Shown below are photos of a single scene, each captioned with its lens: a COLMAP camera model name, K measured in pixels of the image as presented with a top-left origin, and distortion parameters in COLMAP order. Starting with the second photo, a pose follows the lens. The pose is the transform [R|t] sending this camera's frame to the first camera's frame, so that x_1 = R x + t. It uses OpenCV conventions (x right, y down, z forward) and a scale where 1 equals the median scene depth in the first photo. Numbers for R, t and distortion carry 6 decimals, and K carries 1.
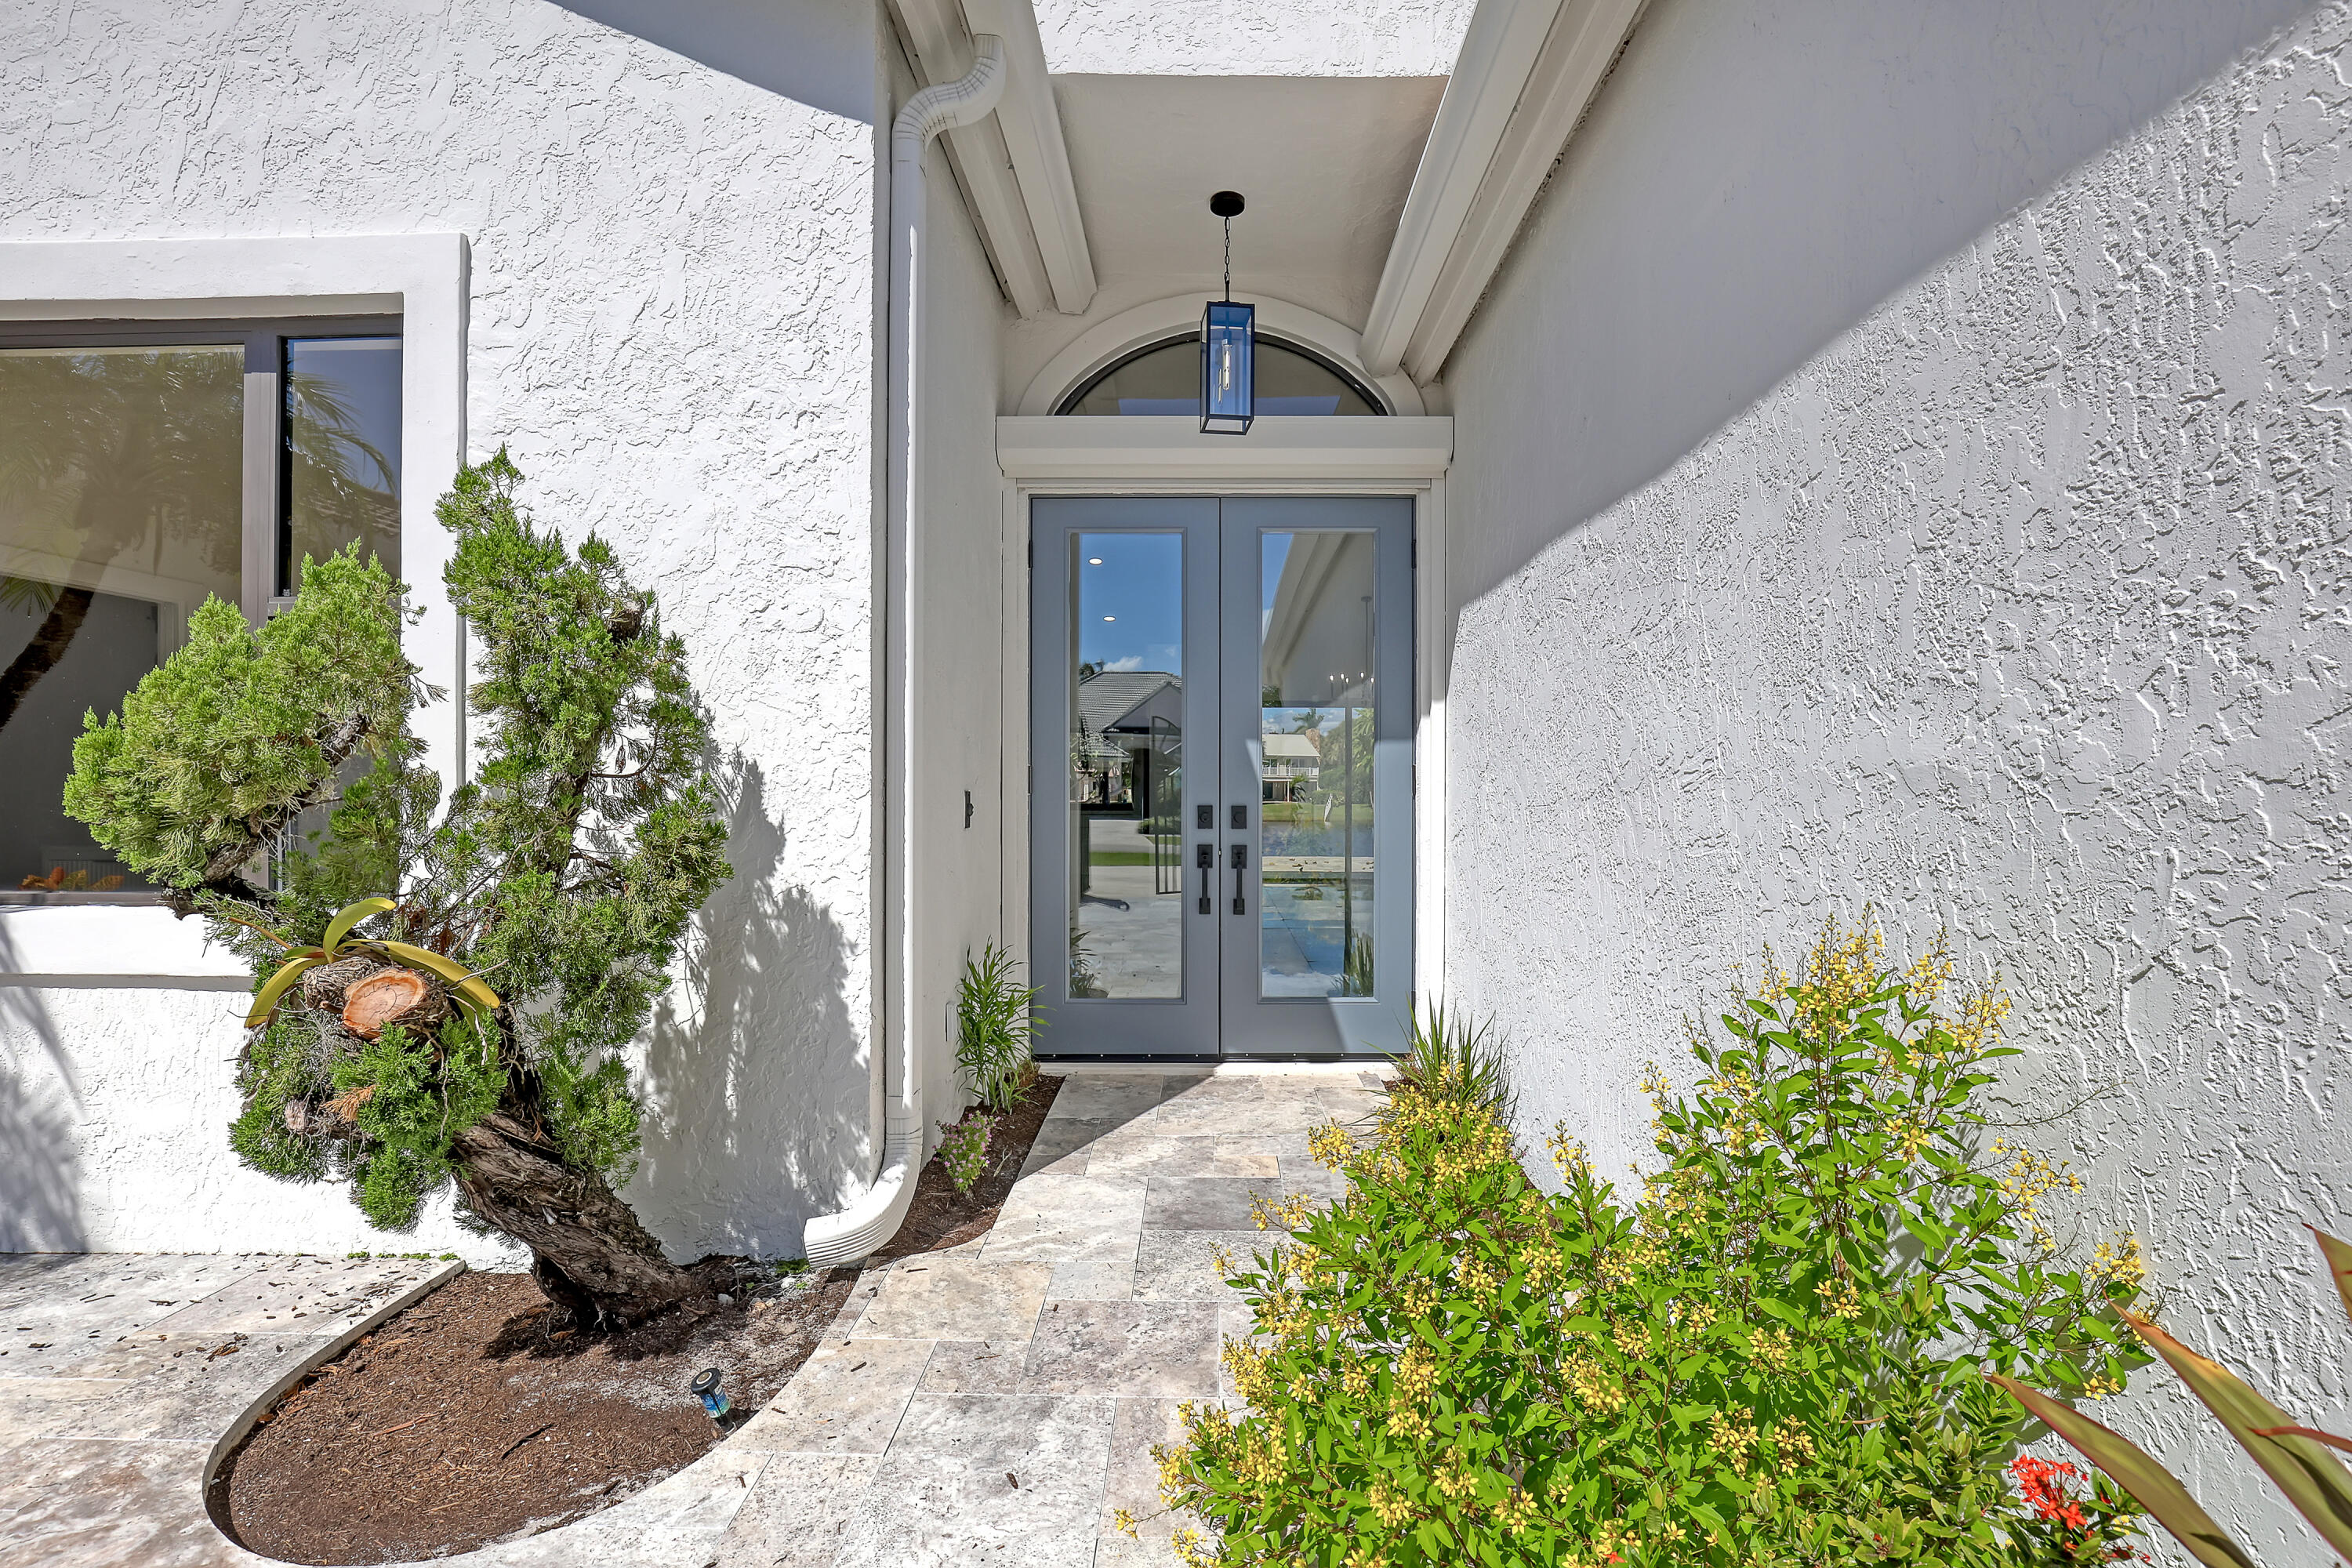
lens RADIAL K [[1100.9, 0, 1187.9], [0, 1100.9, 791.5], [0, 0, 1]] dist [-0.037159, 0.009375]
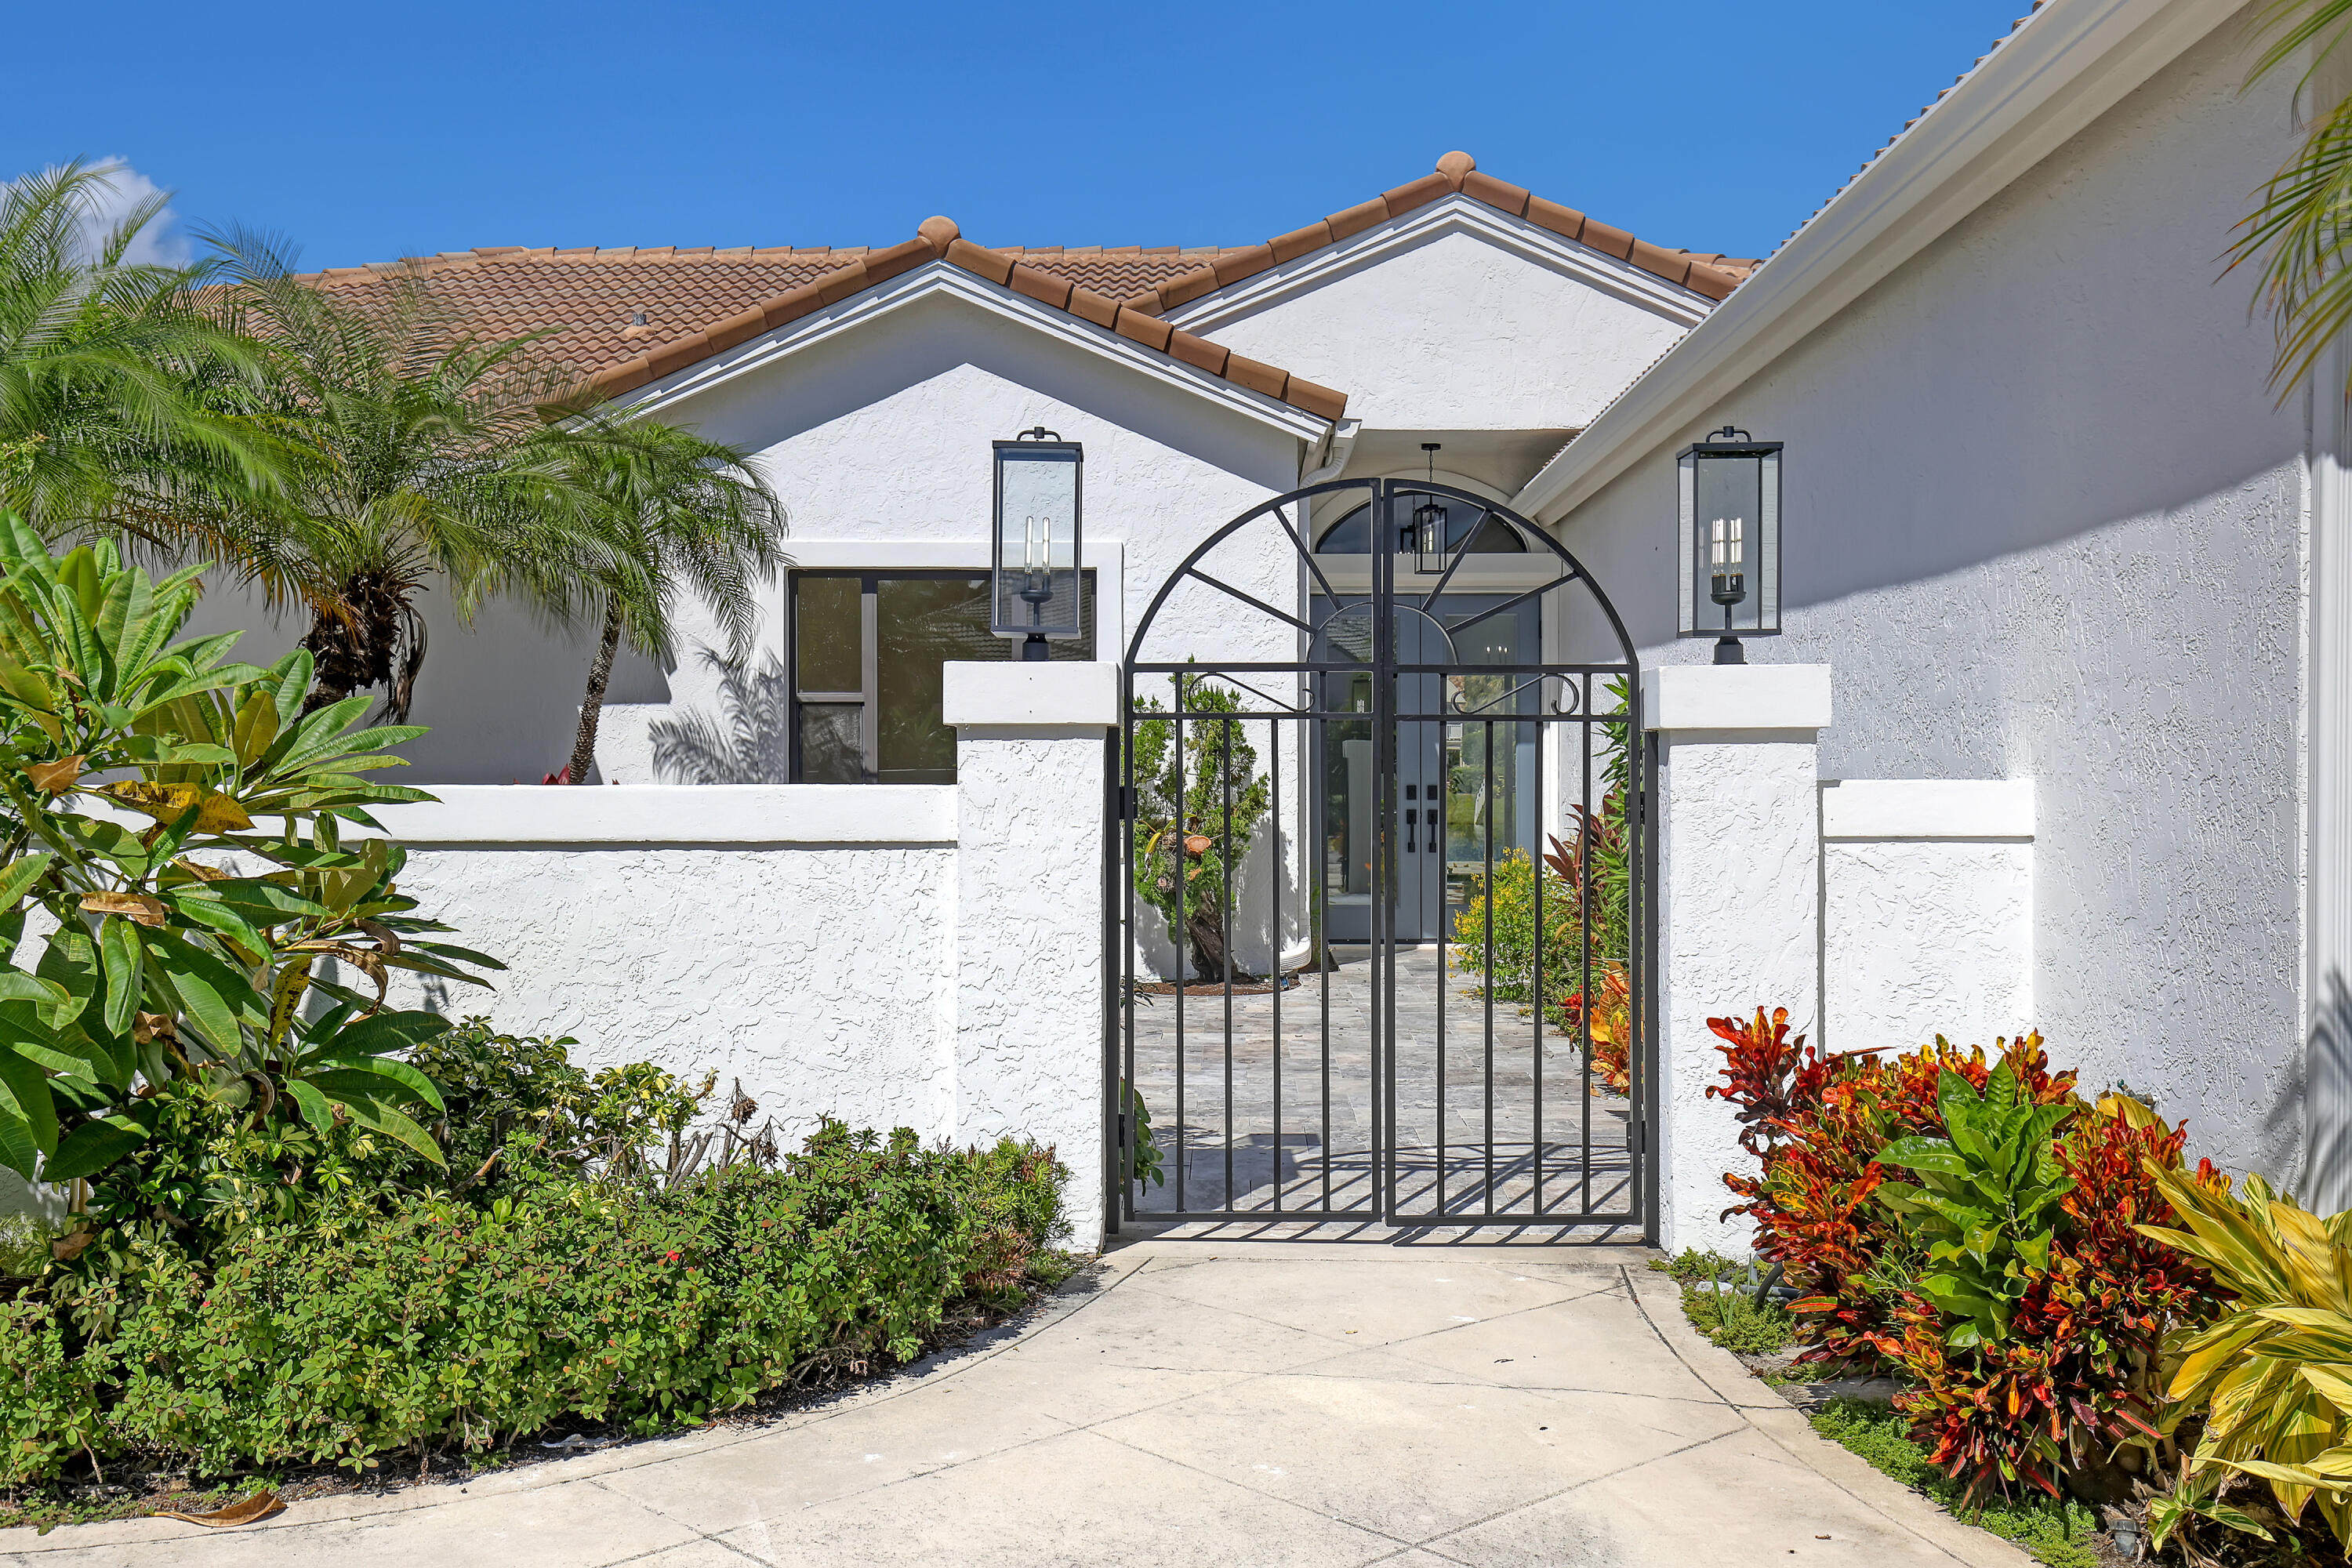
lens RADIAL K [[2257.7, 0, 1187.6], [0, 2257.7, 783.6], [0, 0, 1]] dist [0.022584, 0.023237]
pose [[0.999988, -0.002458, -0.004225, -0.505635], [0.002485, 0.999976, 0.006480, -0.020133], [0.004209, -0.006491, 0.999970, -3.921437]]
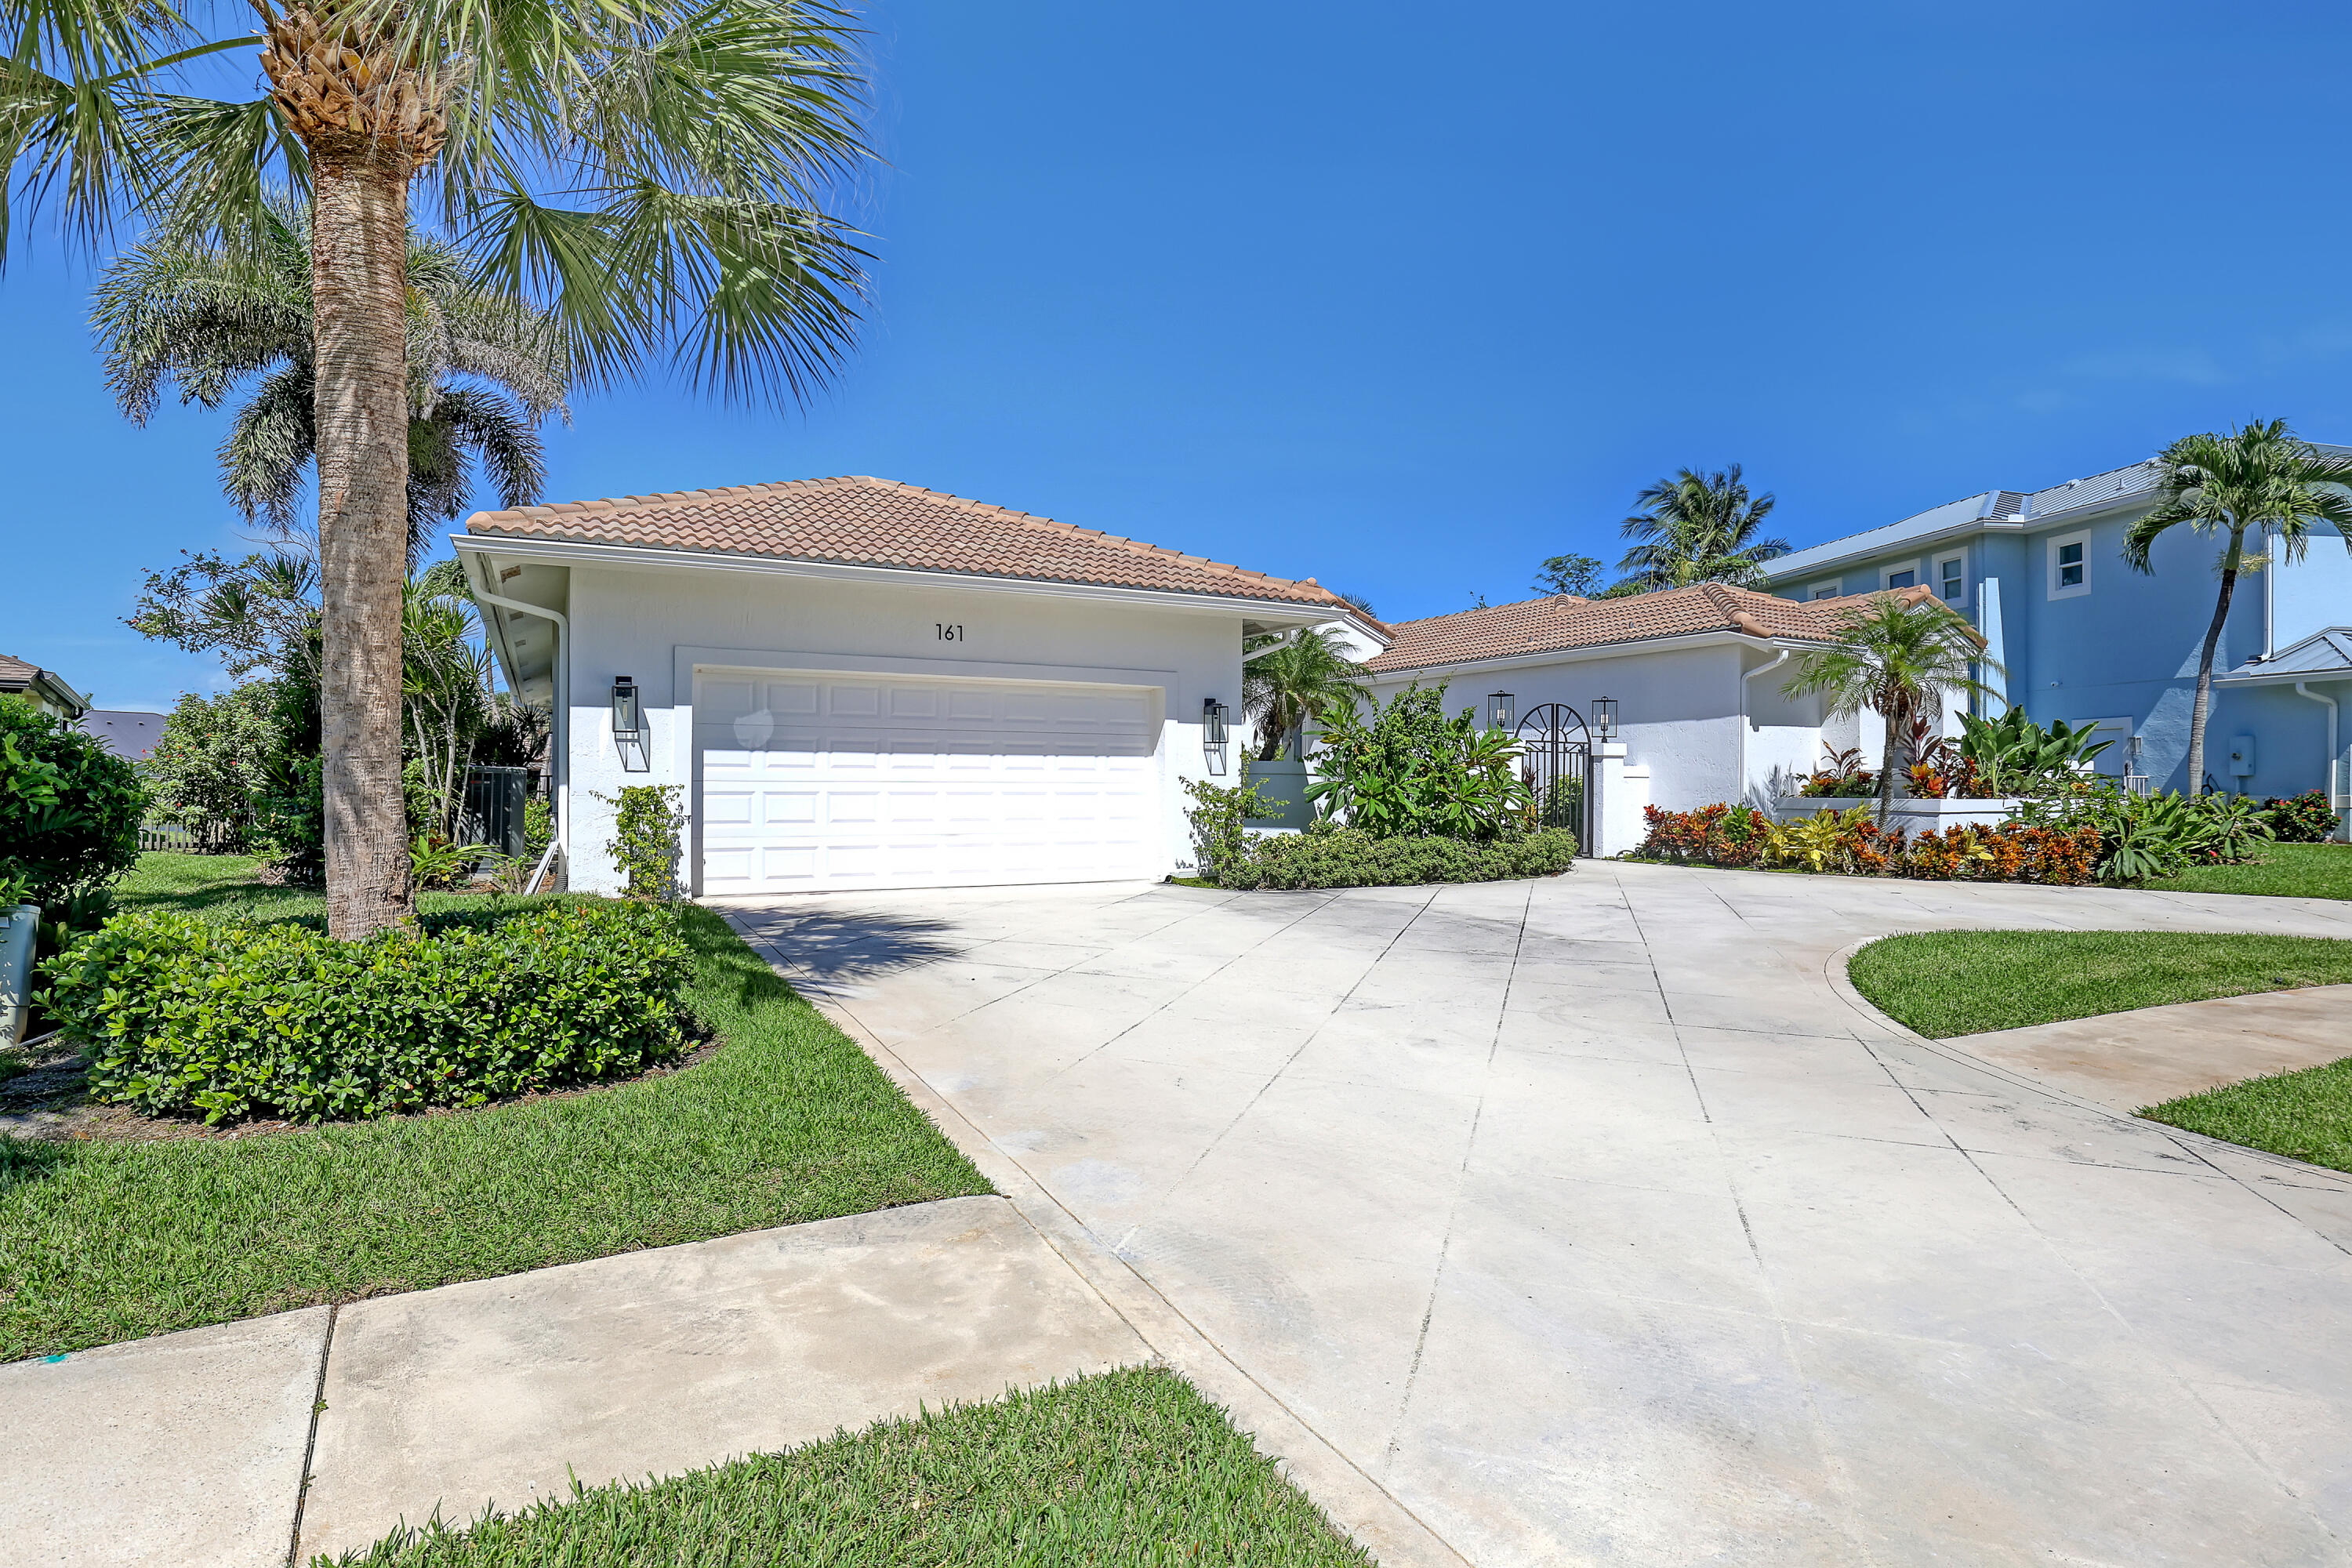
lens RADIAL K [[1238.4, 0, 1176.0], [0, 1238.4, 784.0], [0, 0, 1]] dist [-0.022056, 0.001161]
pose [[0.878032, 0.003242, 0.478590, -5.038406], [-0.001698, 0.999992, -0.003660, 0.113939], [-0.478598, 0.002401, 0.878031, -6.195339]]
